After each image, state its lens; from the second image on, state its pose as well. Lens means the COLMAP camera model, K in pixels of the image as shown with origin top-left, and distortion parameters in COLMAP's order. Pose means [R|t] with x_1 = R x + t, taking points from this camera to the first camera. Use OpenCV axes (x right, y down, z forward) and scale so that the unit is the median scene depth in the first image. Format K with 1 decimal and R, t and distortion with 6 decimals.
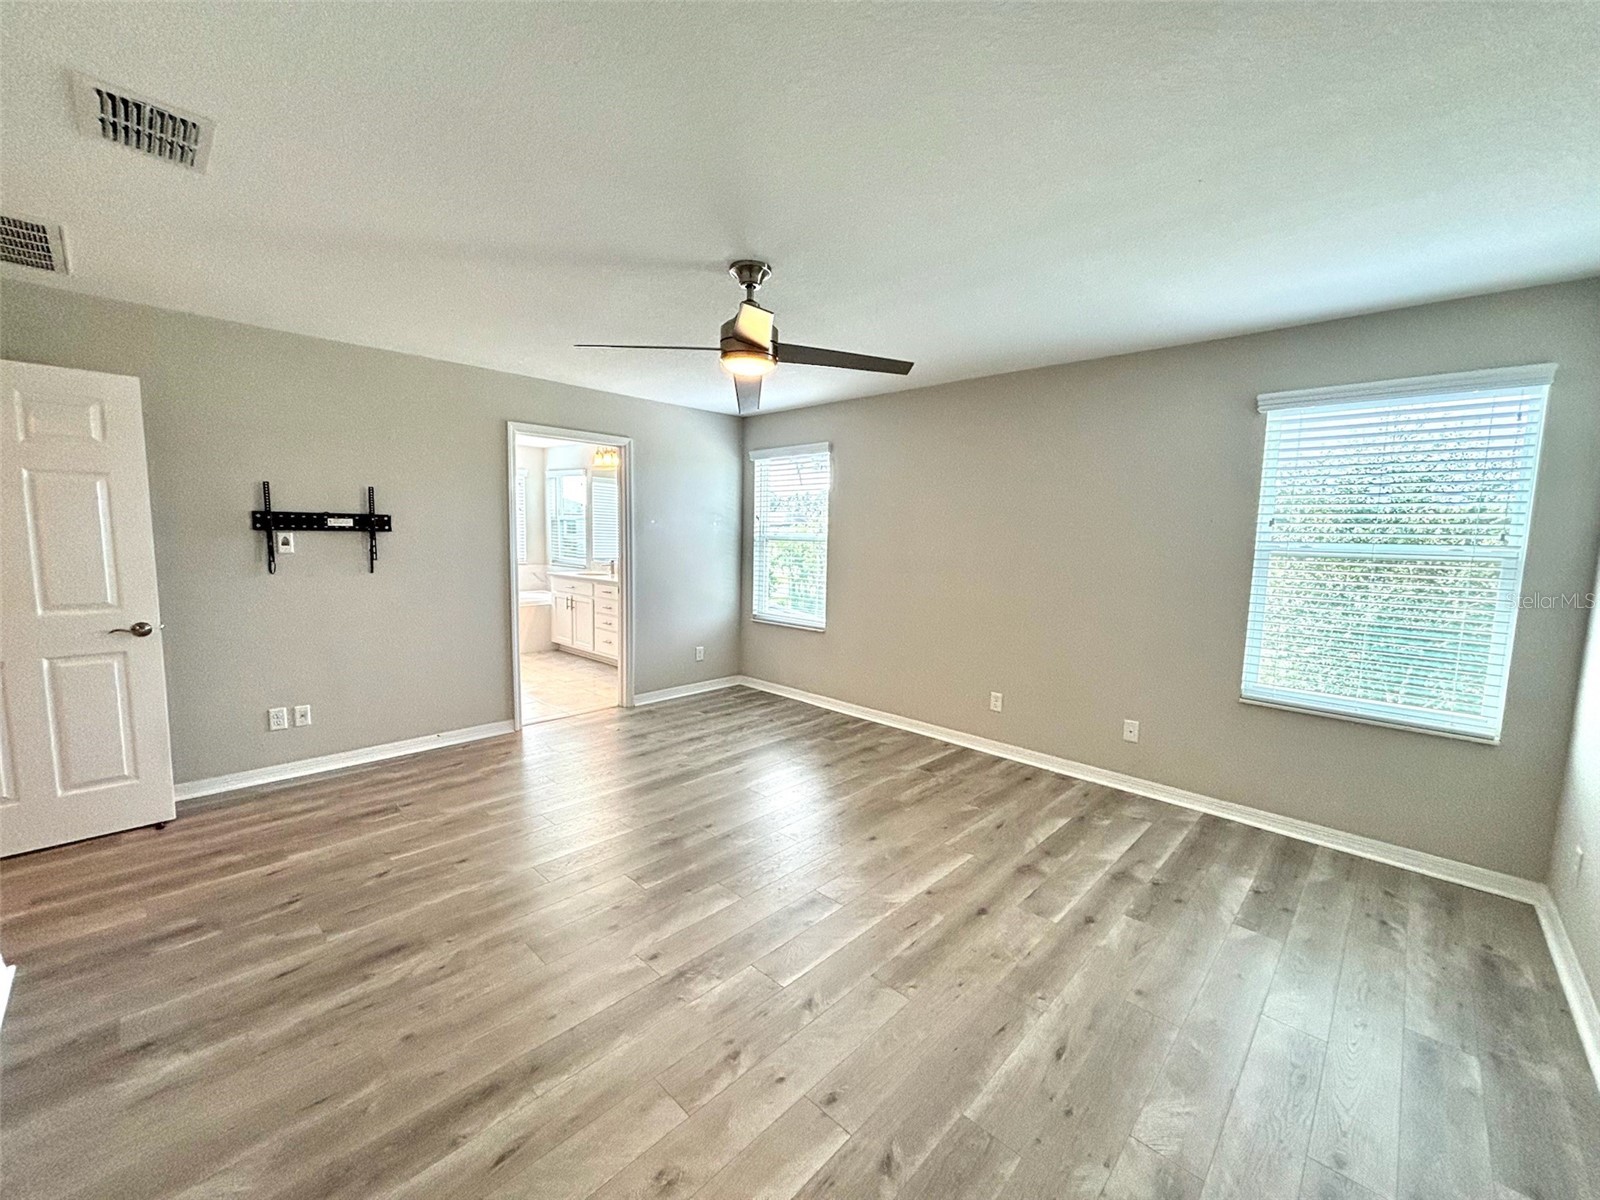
lens RADIAL K [[635.7, 0, 788.0], [0, 635.7, 594.4], [0, 0, 1]] dist [-0.003375, -0.000561]
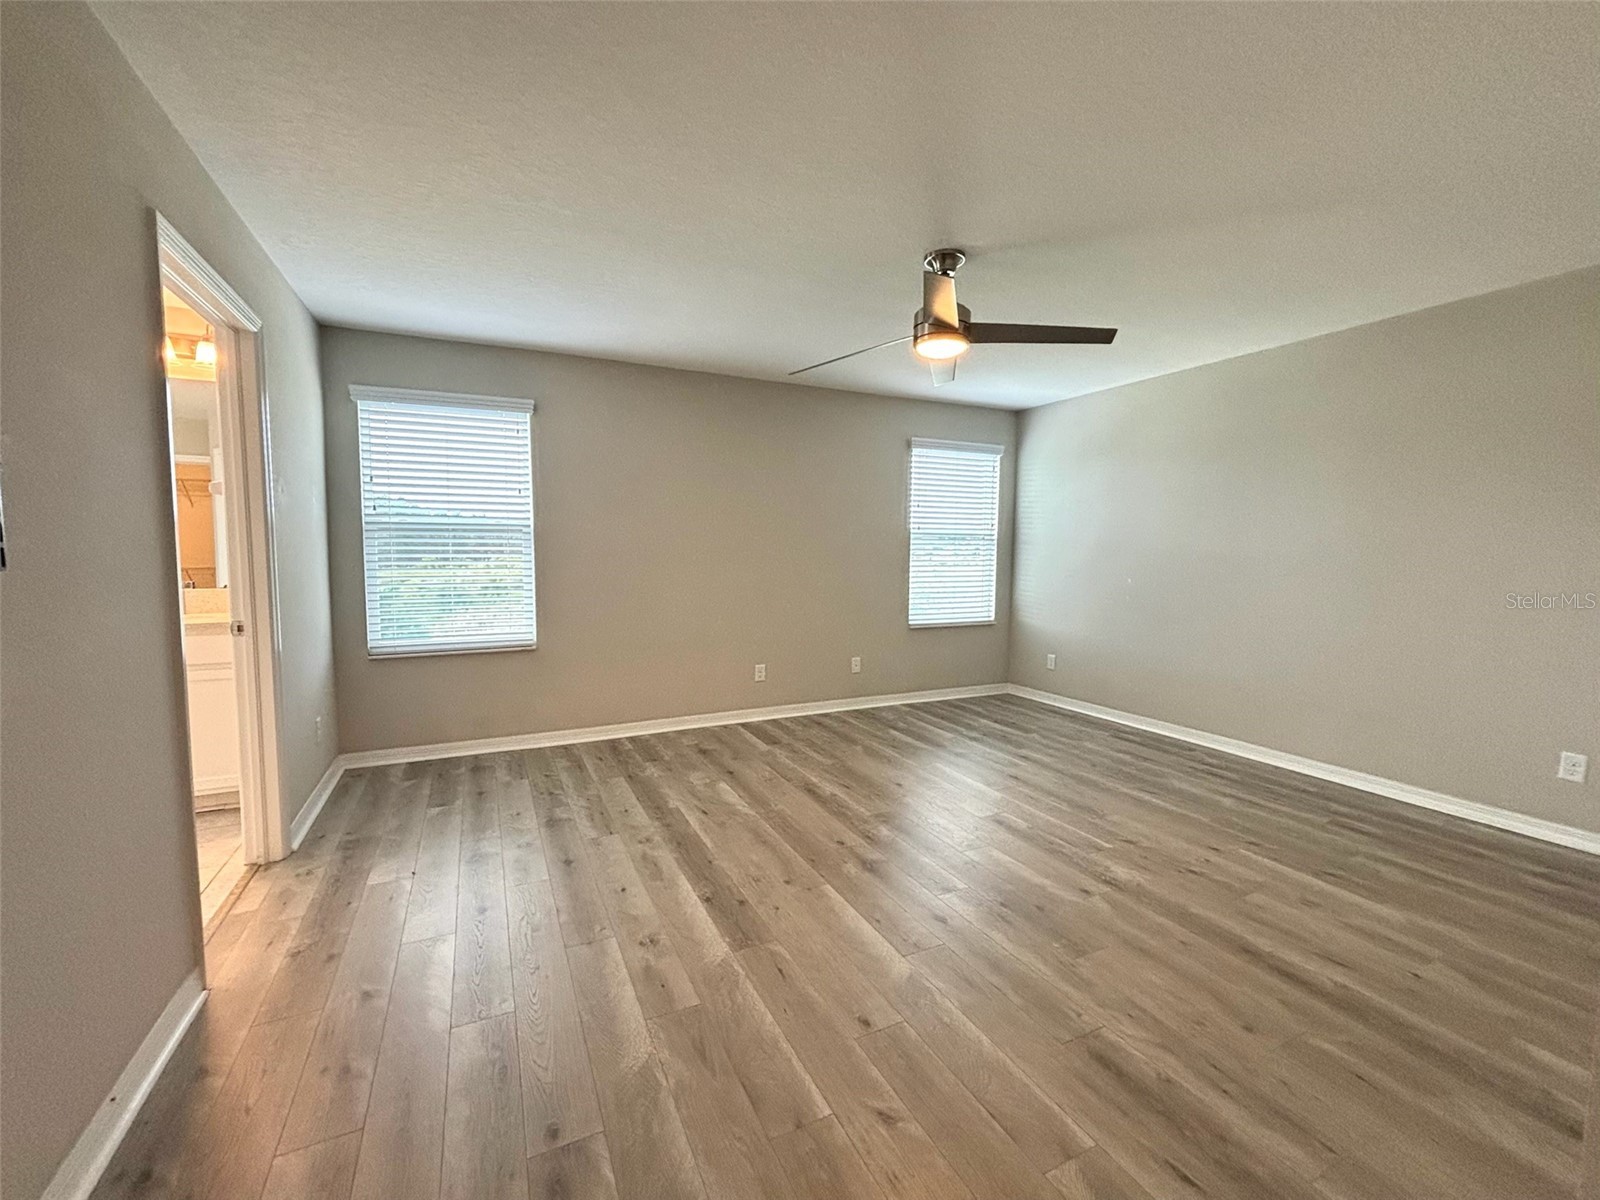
lens RADIAL K [[665.3, 0, 800.0], [0, 665.3, 600.0], [0, 0, 1]] dist [0.034288, -0.000745]
pose [[0.335344, -0.094491, 0.937345, -0.801319], [0.093074, 0.993413, 0.066844, -0.033002], [-0.937487, 0.064827, 0.341930, 0.574785]]
